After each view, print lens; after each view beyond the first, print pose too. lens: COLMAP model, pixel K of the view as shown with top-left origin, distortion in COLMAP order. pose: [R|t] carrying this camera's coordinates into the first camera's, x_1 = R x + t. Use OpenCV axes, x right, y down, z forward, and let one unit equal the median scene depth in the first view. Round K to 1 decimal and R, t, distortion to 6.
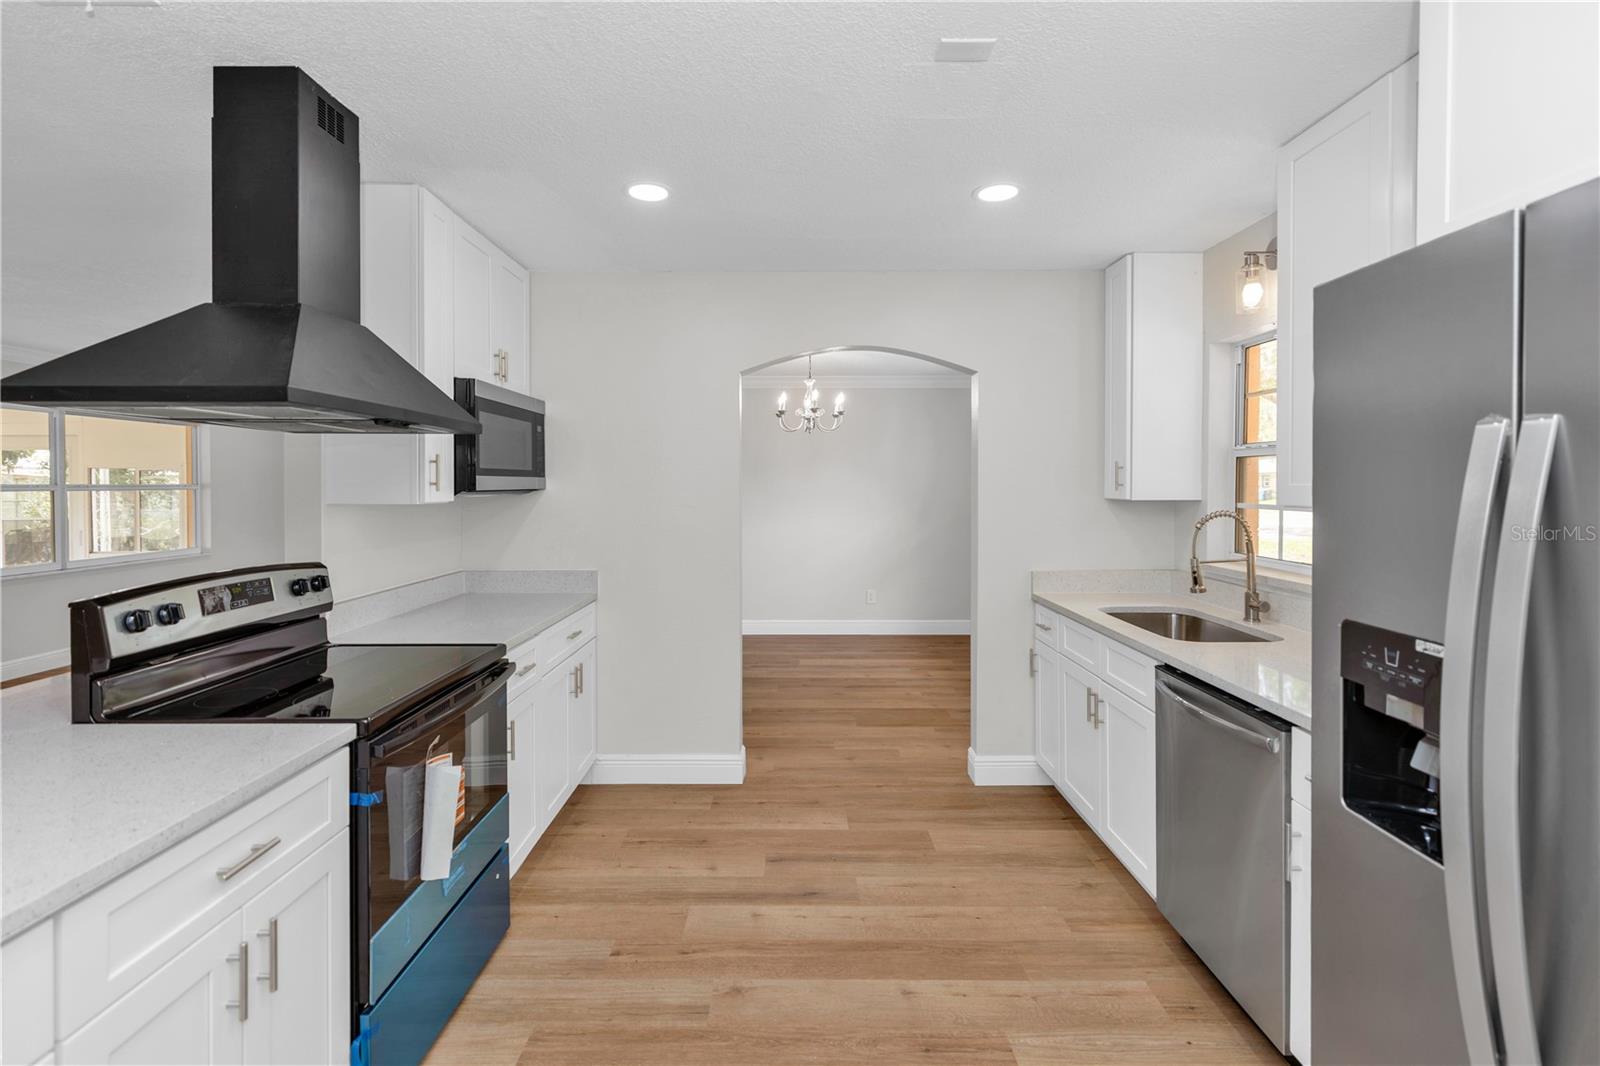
lens RADIAL K [[738.0, 0, 794.3], [0, 738.0, 477.2], [0, 0, 1]] dist [0.037091, 0.000027]
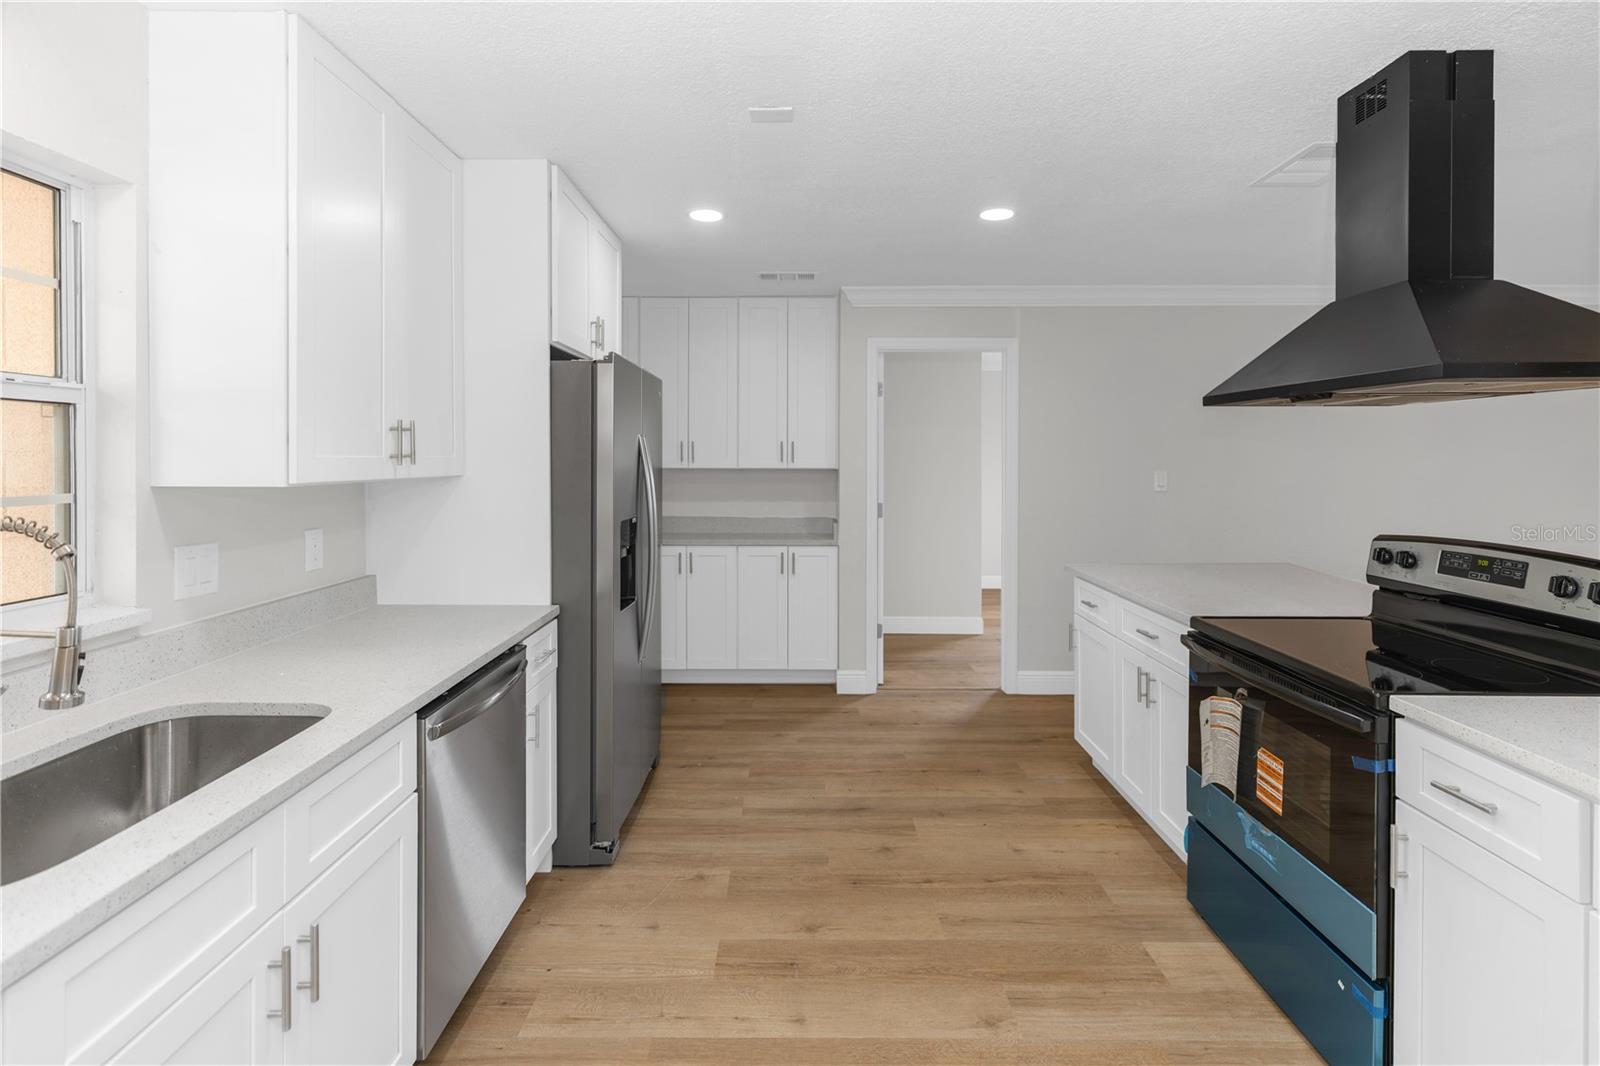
lens RADIAL K [[738.0, 0, 794.3], [0, 738.0, 477.2], [0, 0, 1]] dist [0.037091, 0.000027]
pose [[-0.999962, -0.003850, 0.007803, 0.155777], [-0.003658, 0.999692, 0.024530, 0.015258], [-0.007895, 0.024500, -0.999669, 1.940888]]
